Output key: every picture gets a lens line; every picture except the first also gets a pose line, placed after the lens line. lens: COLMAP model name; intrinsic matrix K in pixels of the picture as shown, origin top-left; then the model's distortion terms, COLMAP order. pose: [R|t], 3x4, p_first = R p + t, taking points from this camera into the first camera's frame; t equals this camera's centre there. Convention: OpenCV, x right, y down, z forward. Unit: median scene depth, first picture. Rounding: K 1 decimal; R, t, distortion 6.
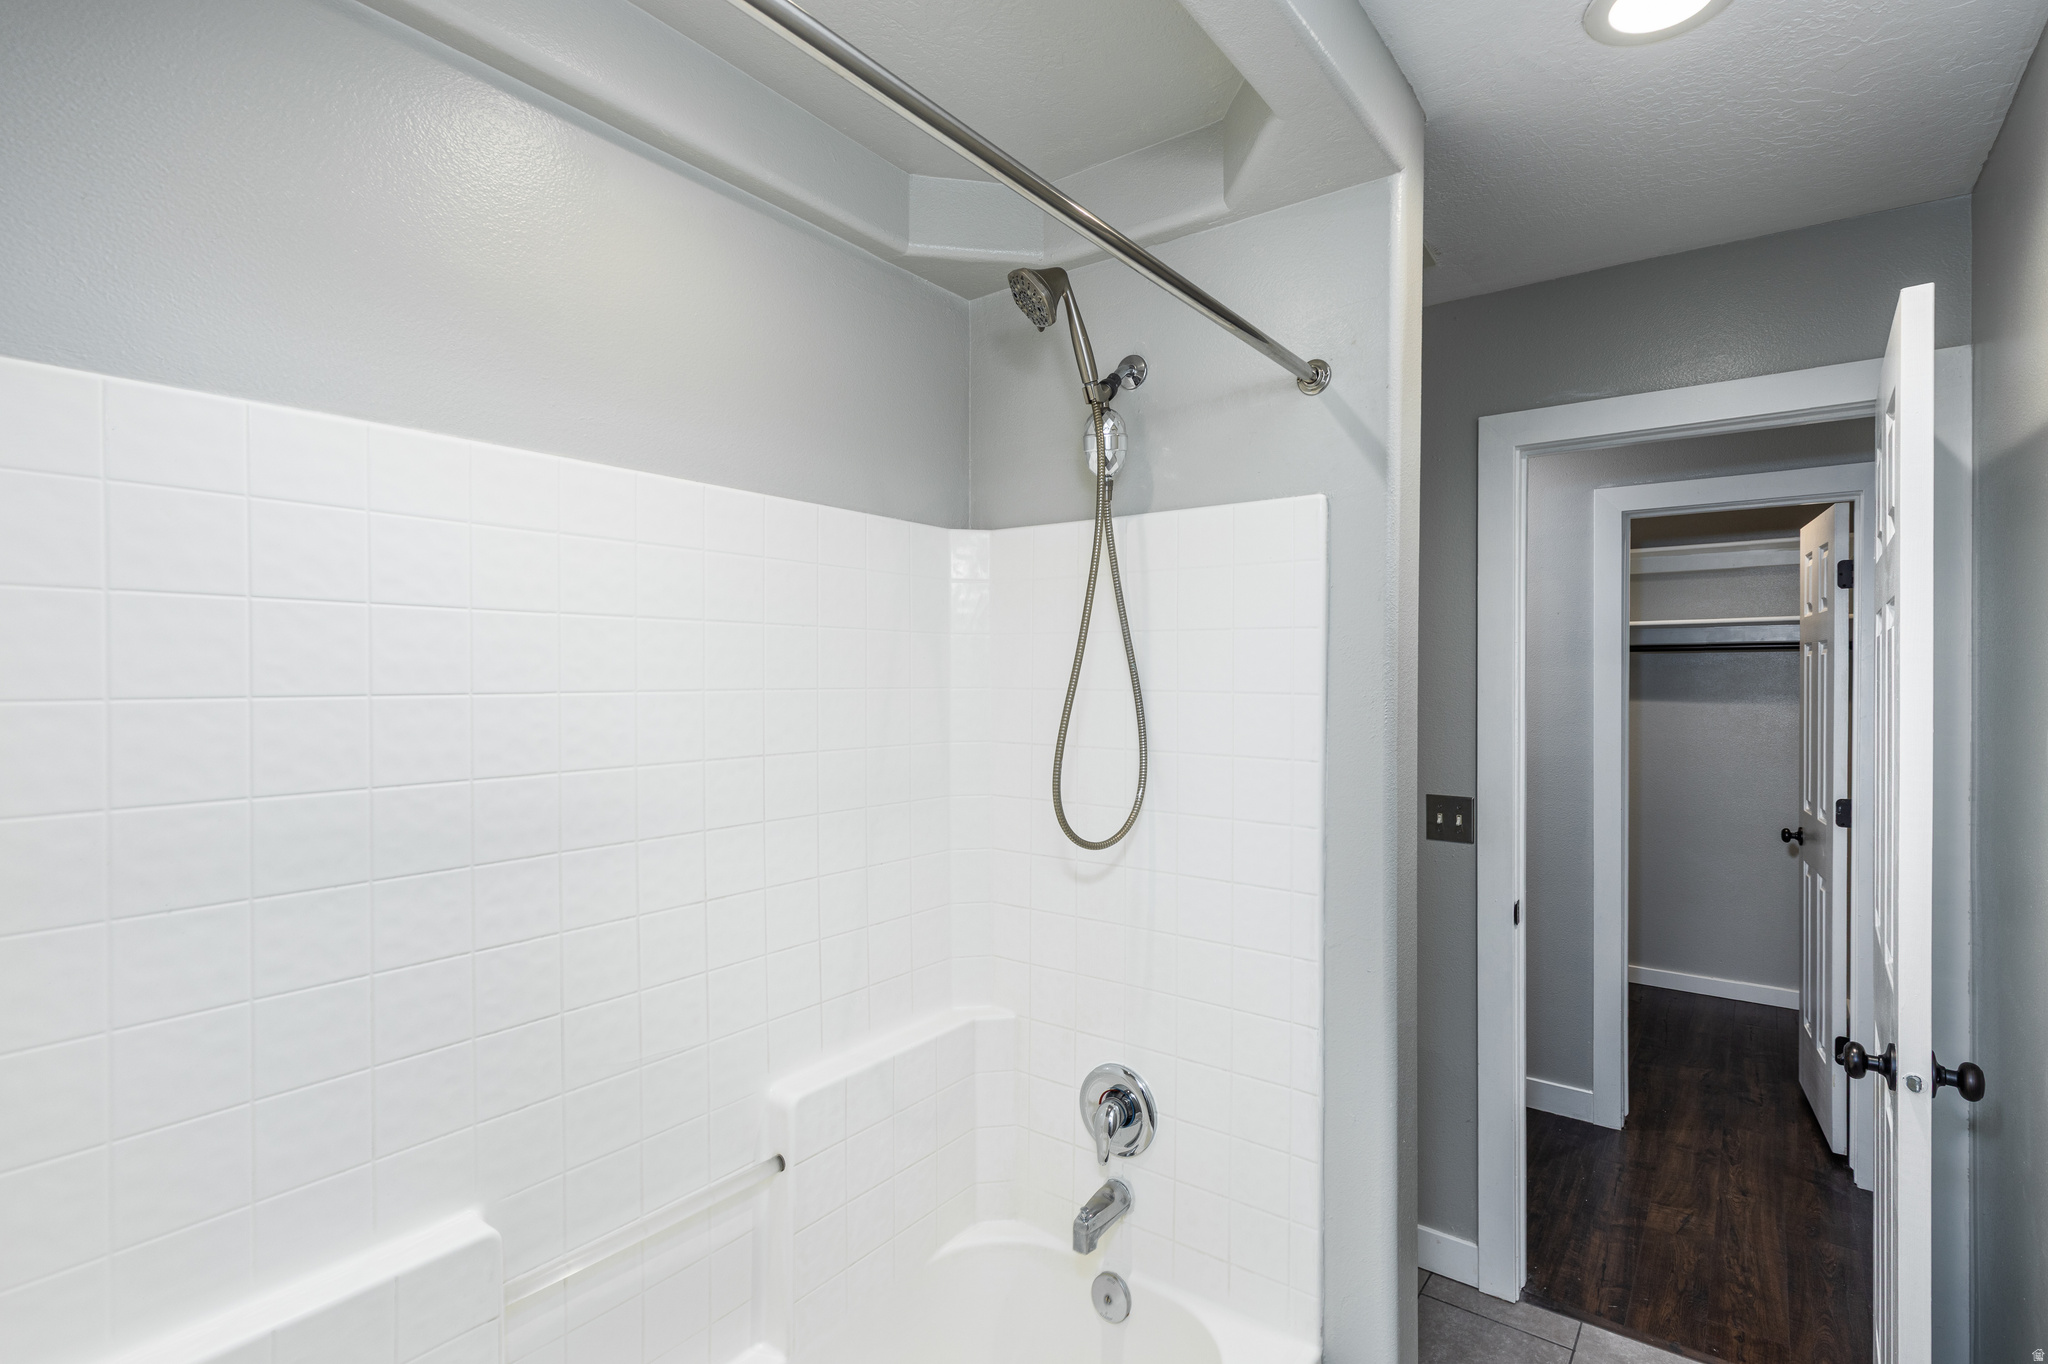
lens RADIAL K [[951.1, 0, 1027.7], [0, 951.1, 679.2], [0, 0, 1]] dist [0.001587, 0.000022]
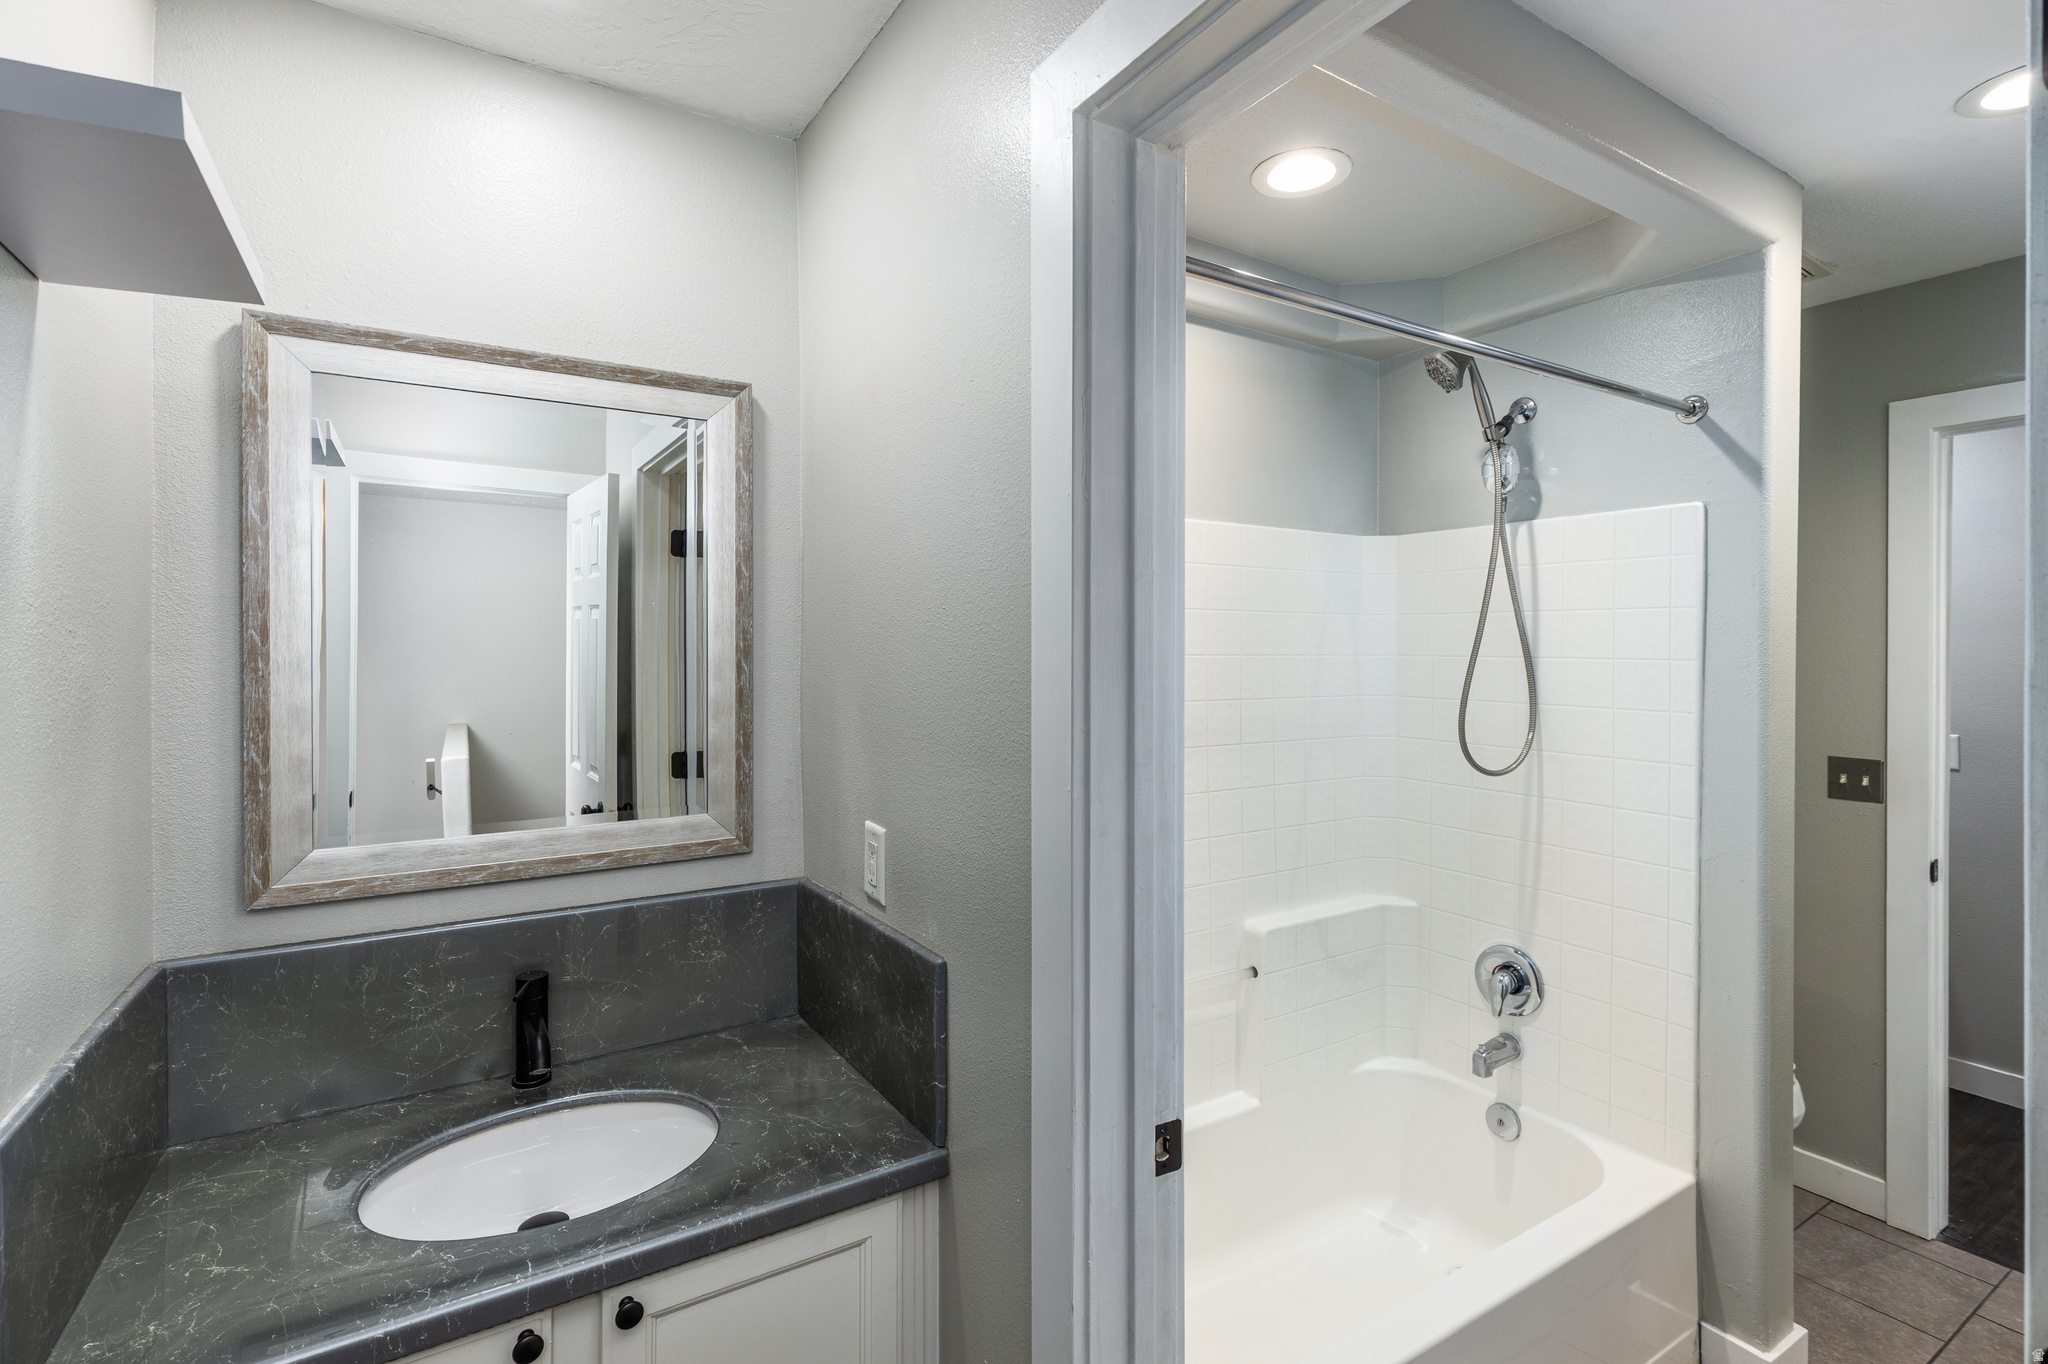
lens RADIAL K [[927.1, 0, 975.9], [0, 927.1, 647.7], [0, 0, 1]] dist [-0.002765, -0.000564]
pose [[0.923429, 0.001162, -0.383767, -0.094514], [-0.002095, 0.999996, -0.002013, 0.003602], [0.383763, 0.002663, 0.923428, -0.453468]]
